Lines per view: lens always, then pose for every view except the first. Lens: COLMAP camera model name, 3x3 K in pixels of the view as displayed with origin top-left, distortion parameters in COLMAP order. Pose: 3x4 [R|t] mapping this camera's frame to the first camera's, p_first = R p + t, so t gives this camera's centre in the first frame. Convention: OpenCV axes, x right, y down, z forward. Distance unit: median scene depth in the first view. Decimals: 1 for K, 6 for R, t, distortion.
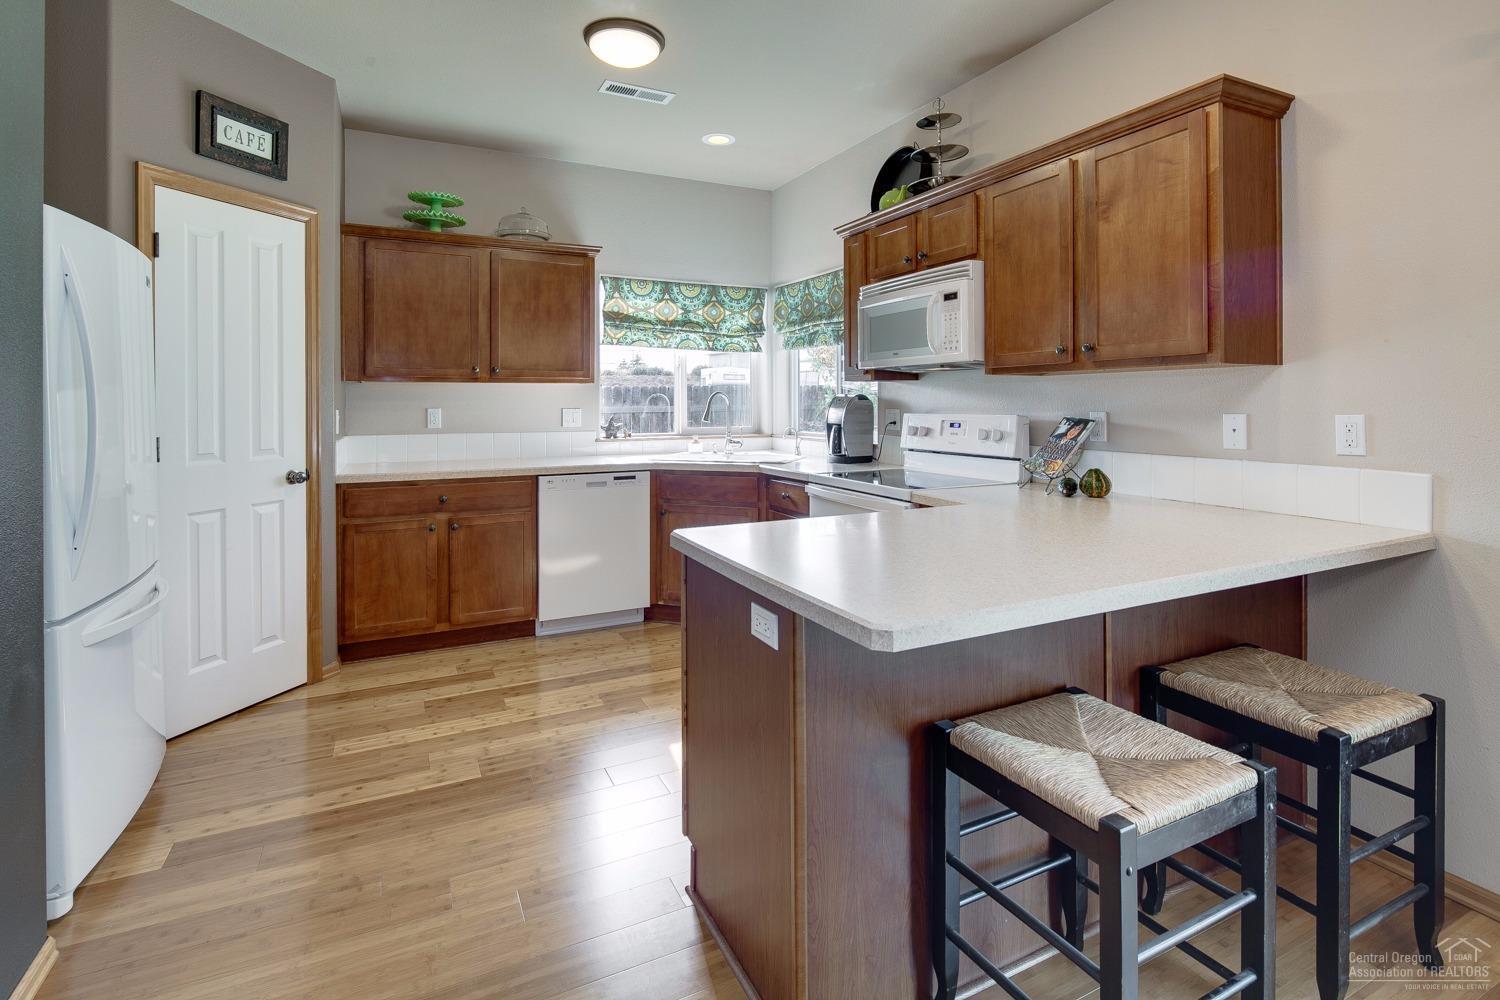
lens RADIAL K [[723.0, 0, 752.0], [0, 723.0, 401.9], [0, 0, 1]] dist [0.002009, -0.002899]
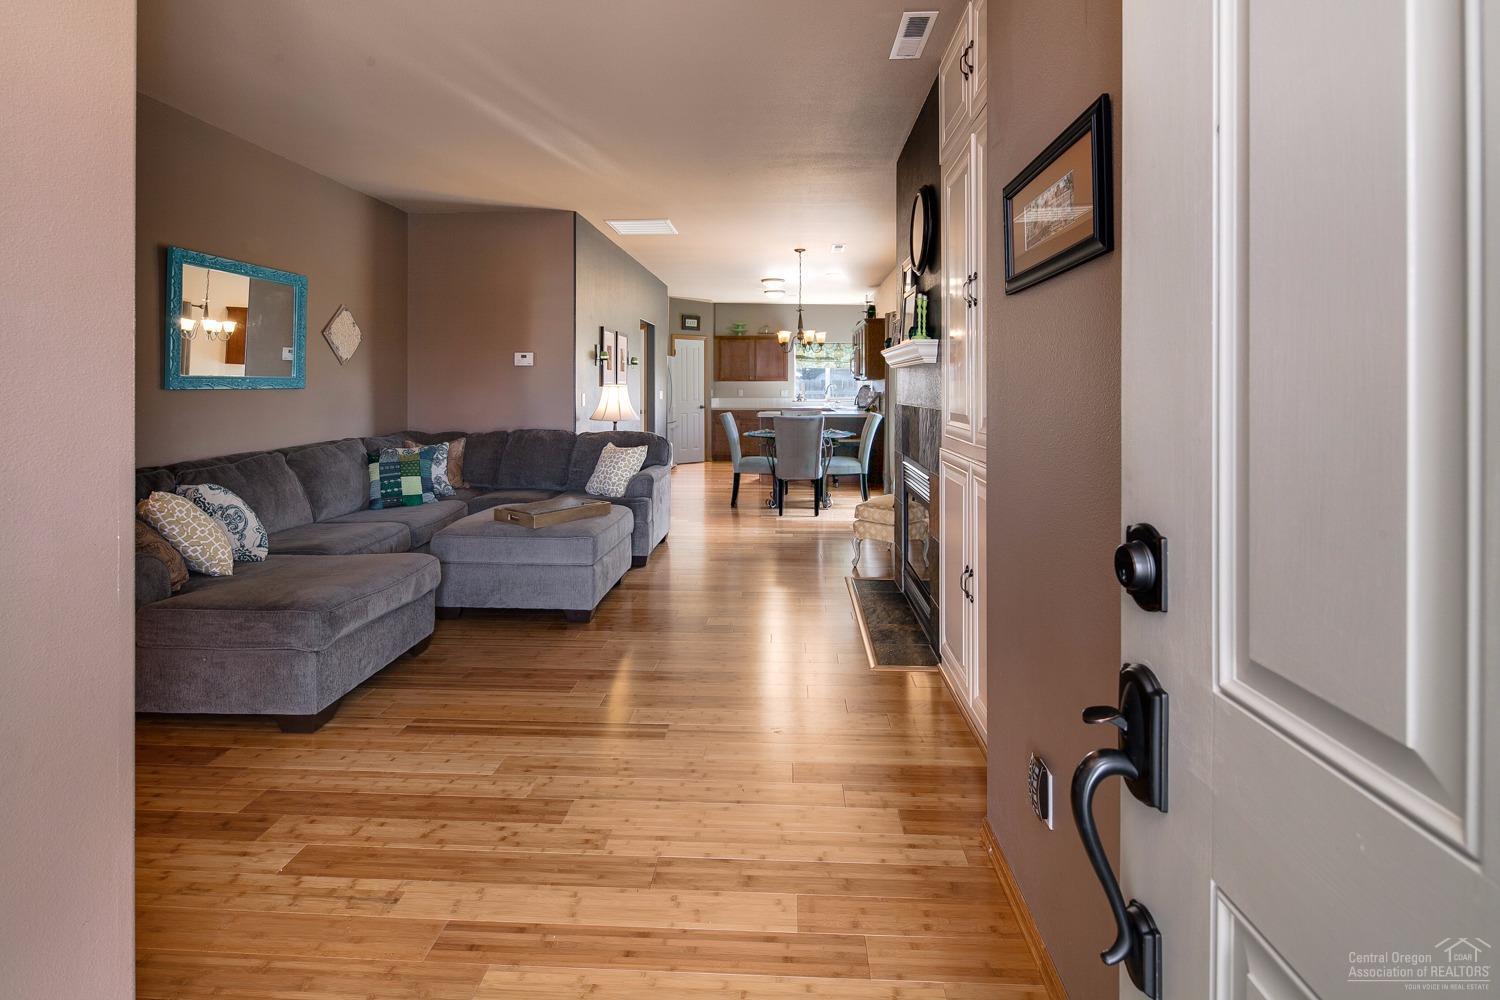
lens RADIAL K [[723.0, 0, 748.5], [0, 723.0, 384.3], [0, 0, 1]] dist [0.002009, -0.002899]
pose [[0.869182, 0.000976, -0.494492, 1.553212], [-0.001363, 0.999999, -0.000423, -0.016449], [0.494491, 0.001041, 0.869182, -2.322489]]
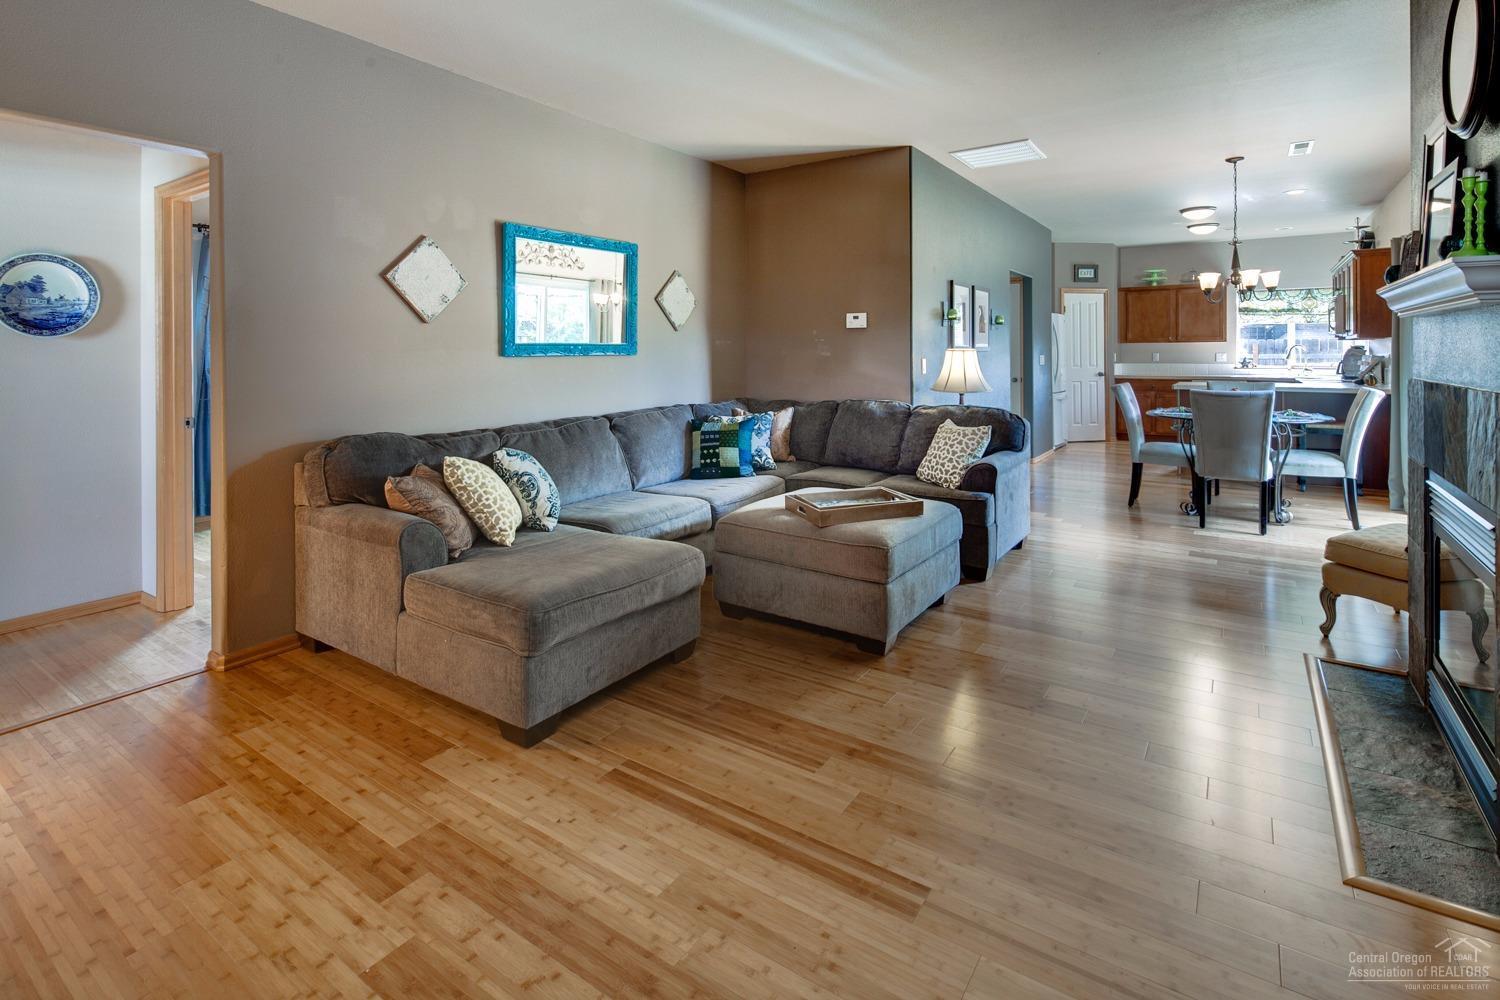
lens RADIAL K [[723.0, 0, 748.0], [0, 723.0, 350.9], [0, 0, 1]] dist [0.002009, -0.002899]
pose [[0.487151, -0.000375, -0.873318, 1.448876], [0.005693, 0.999980, 0.002746, -0.017884], [0.873299, -0.006310, 0.487143, -1.987890]]
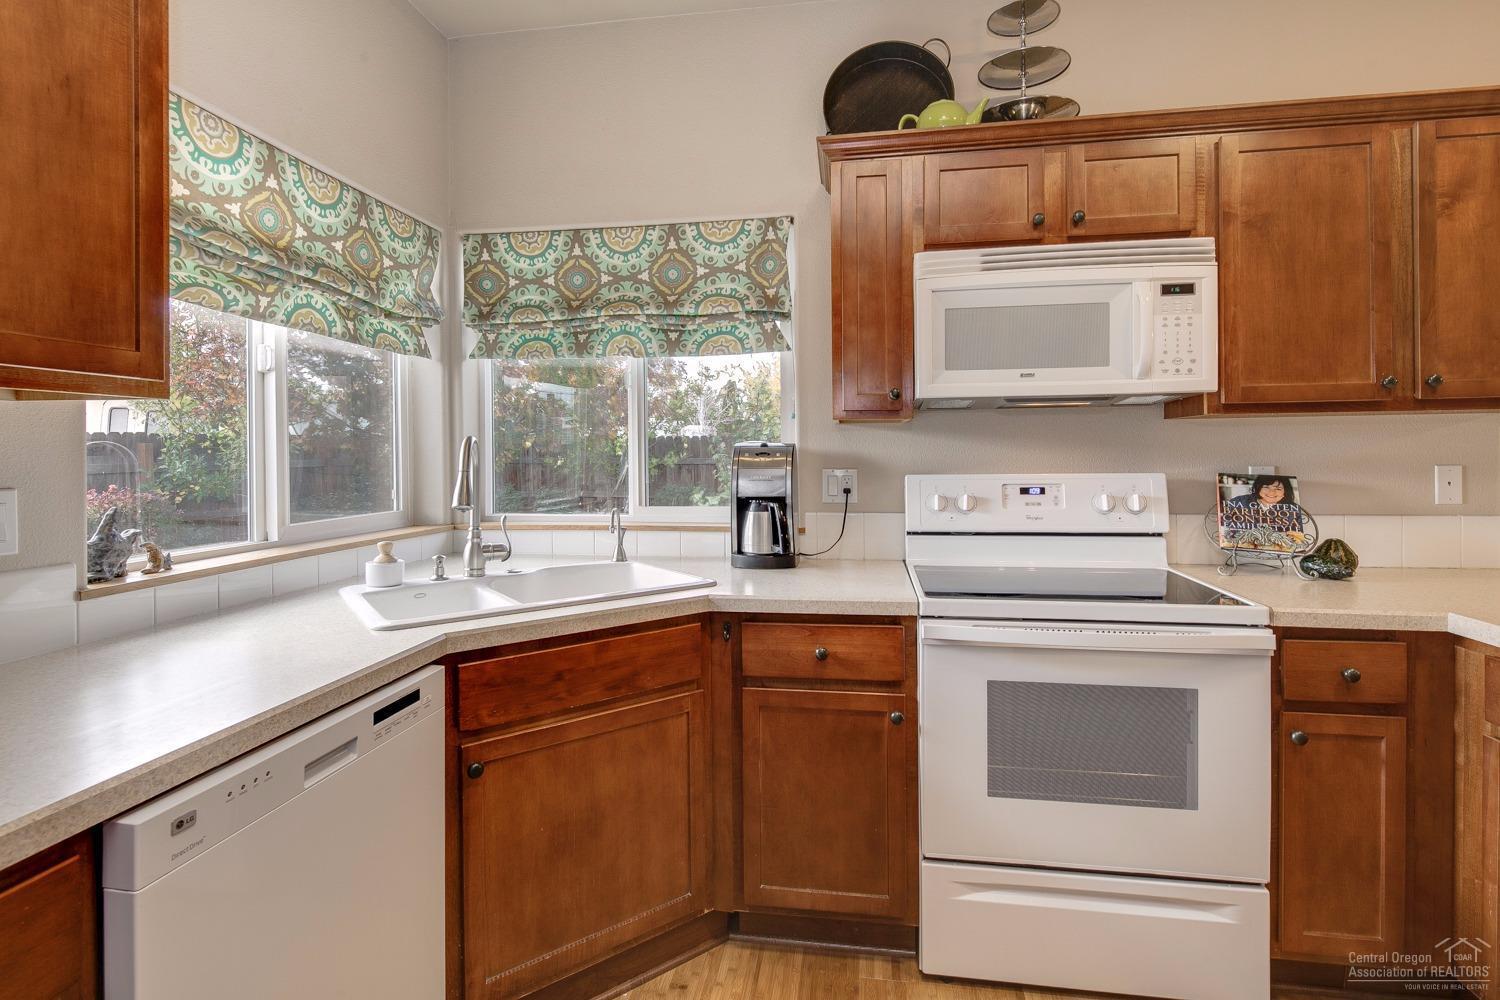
lens RADIAL K [[723.0, 0, 749.2], [0, 723.0, 459.2], [0, 0, 1]] dist [0.002009, -0.002899]
pose [[0.572083, -0.008204, 0.820155, -0.243652], [0.007987, 0.999958, 0.004432, -0.000894], [-0.820157, 0.004015, 0.572124, 0.496421]]
